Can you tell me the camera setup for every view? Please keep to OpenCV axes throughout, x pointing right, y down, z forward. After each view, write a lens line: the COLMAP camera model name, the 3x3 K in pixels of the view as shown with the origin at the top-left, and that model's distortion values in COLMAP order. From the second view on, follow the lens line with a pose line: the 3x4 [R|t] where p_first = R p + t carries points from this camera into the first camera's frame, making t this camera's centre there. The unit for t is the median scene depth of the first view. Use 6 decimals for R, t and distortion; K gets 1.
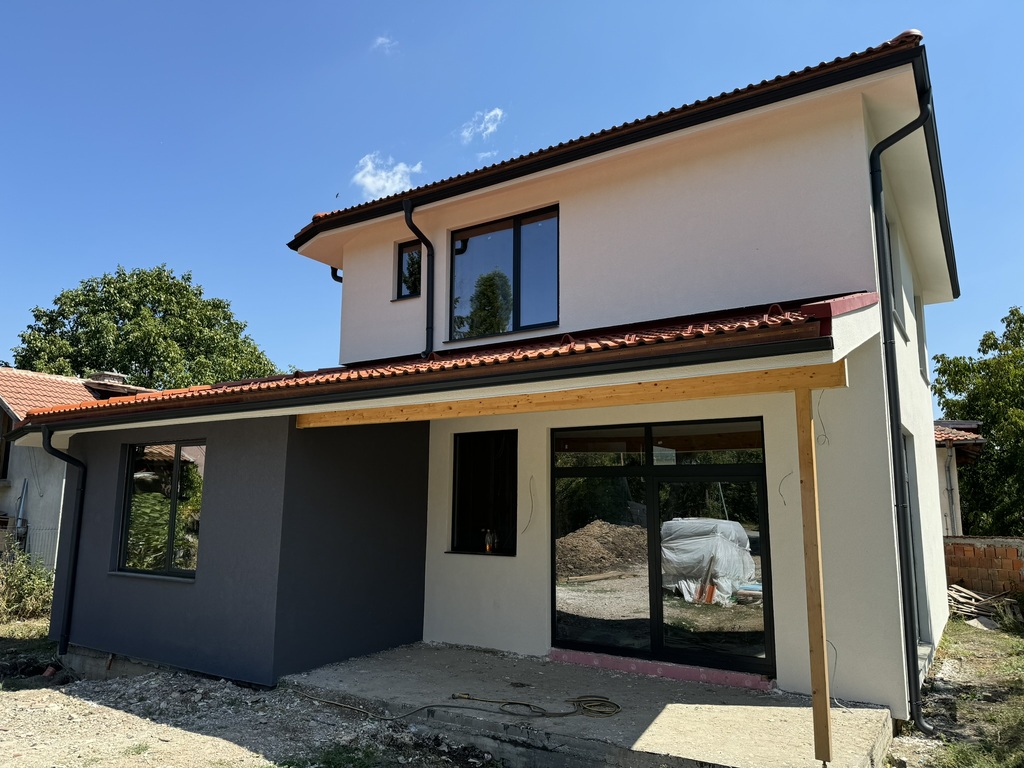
lens RADIAL K [[730.6, 0, 512.0], [0, 730.6, 384.0], [0, 0, 1]] dist [0.001404, -0.006183]
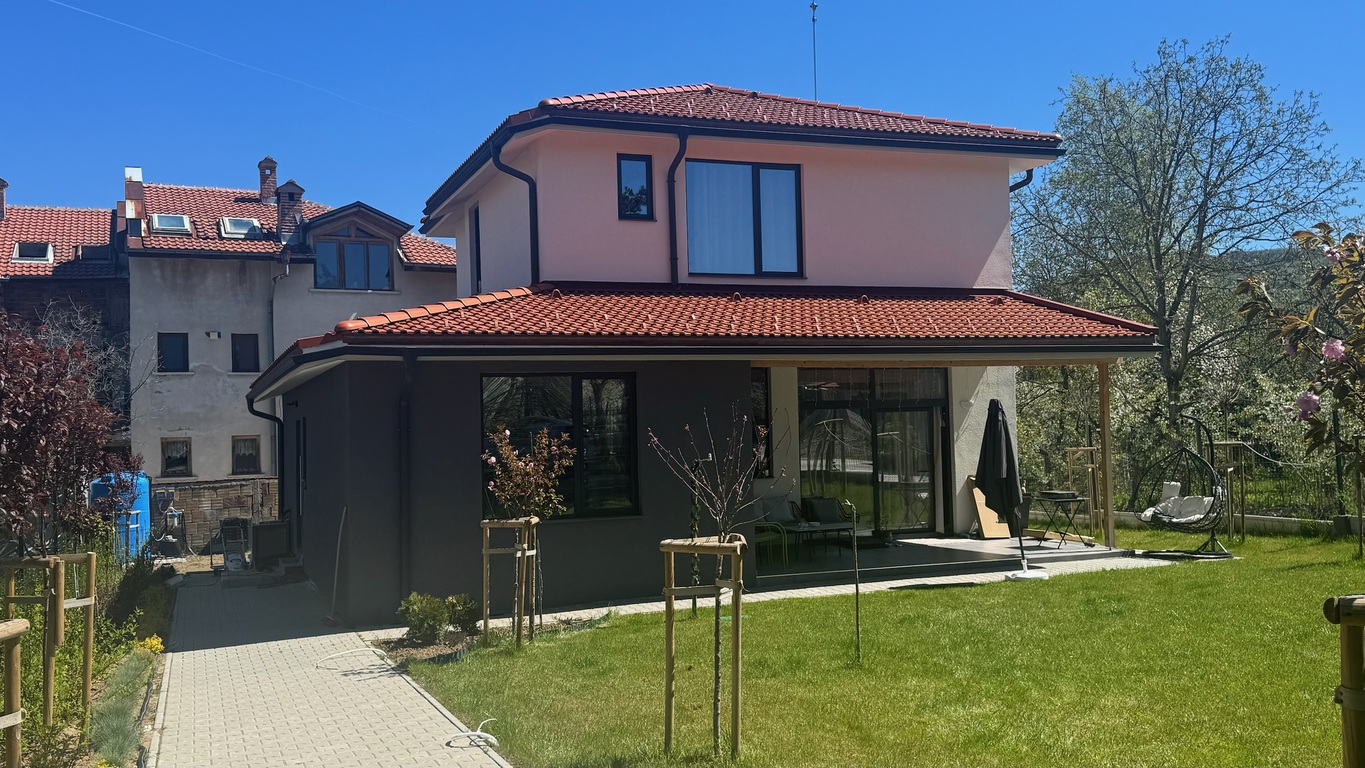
lens RADIAL K [[1222.2, 0, 682.5], [0, 1222.2, 384.0], [0, 0, 1]] dist [0.109090, -0.238539]
pose [[0.567620, 0.004687, 0.823277, -1.379868], [-0.106331, 0.992026, 0.067664, -0.020792], [-0.816395, -0.125947, 0.563592, 0.038571]]
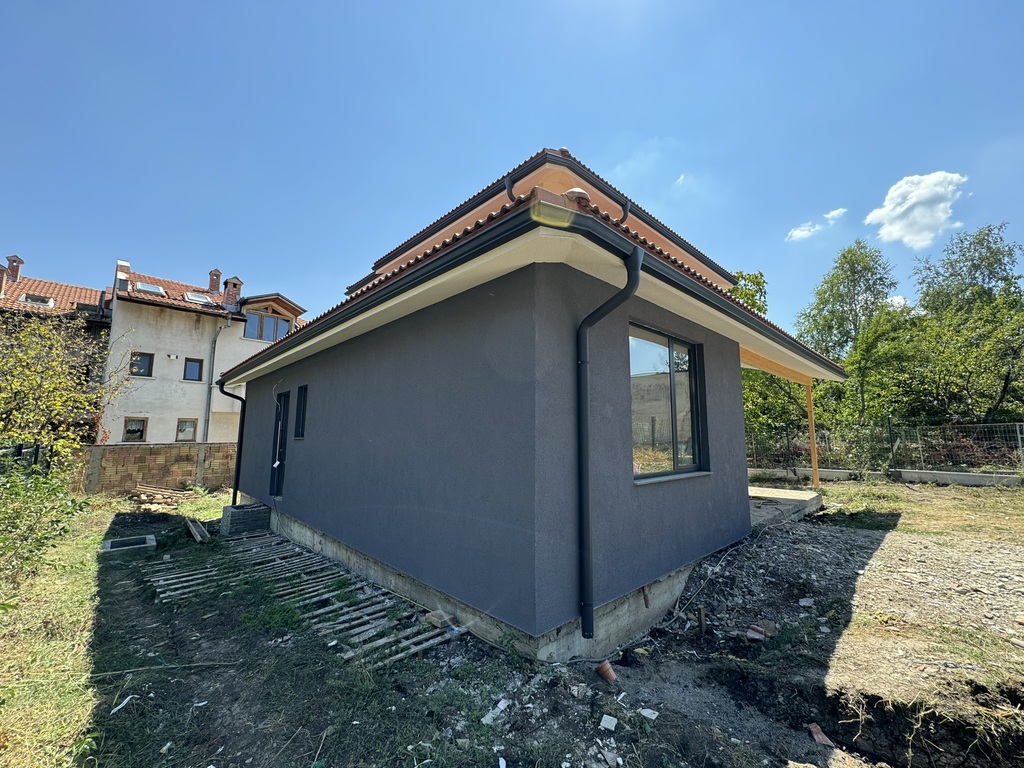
lens RADIAL K [[417.1, 0, 512.6], [0, 417.1, 381.0], [0, 0, 1]] dist [0.000297, 0.000359]
pose [[0.229131, 0.119506, 0.966032, -0.877243], [-0.165841, 0.982718, -0.082235, 0.184385], [-0.959164, -0.141366, 0.244990, 0.898838]]
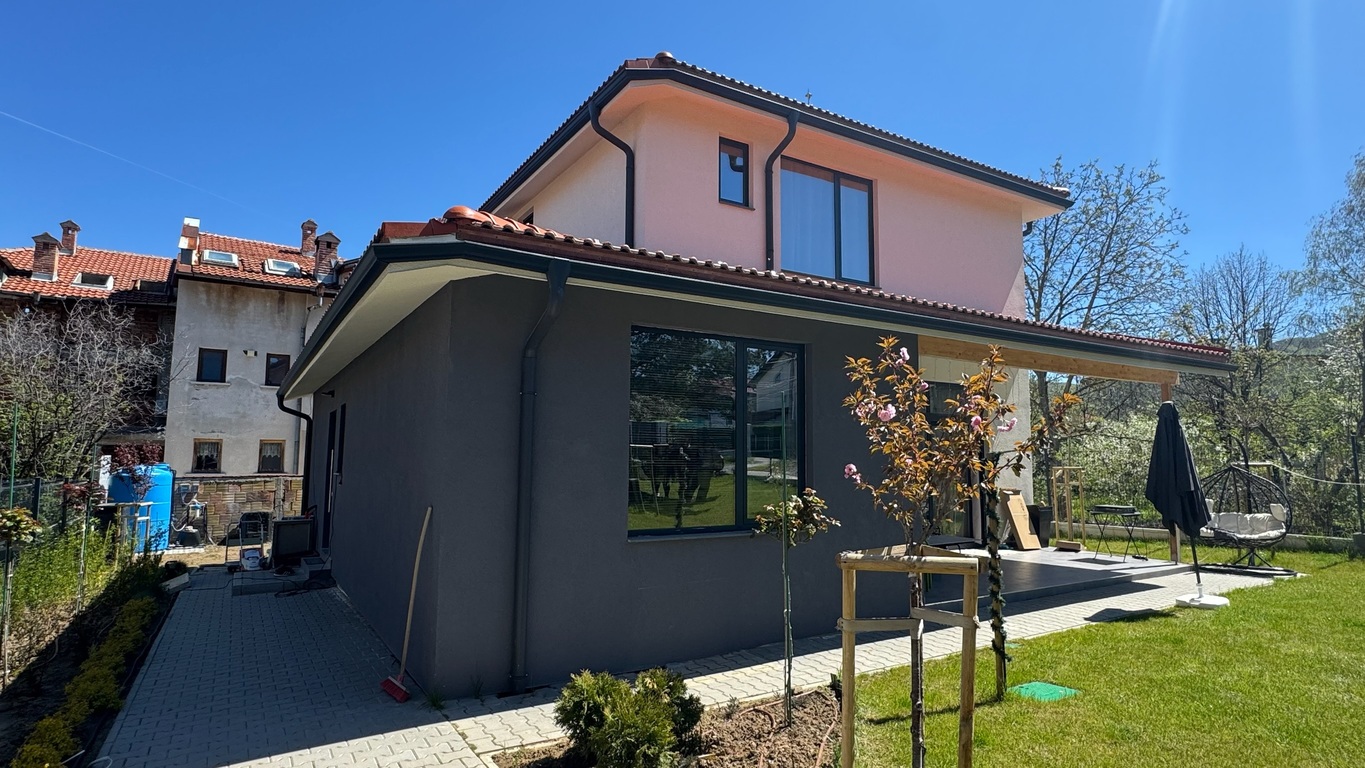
lens RADIAL K [[733.9, 0, 683.7], [0, 733.9, 381.0], [0, 0, 1]] dist [-0.003706, -0.000453]
pose [[0.420321, 0.090342, 0.902867, -0.938215], [-0.154823, 0.987580, -0.026742, 0.122650], [-0.894069, -0.128544, 0.429088, 0.634973]]
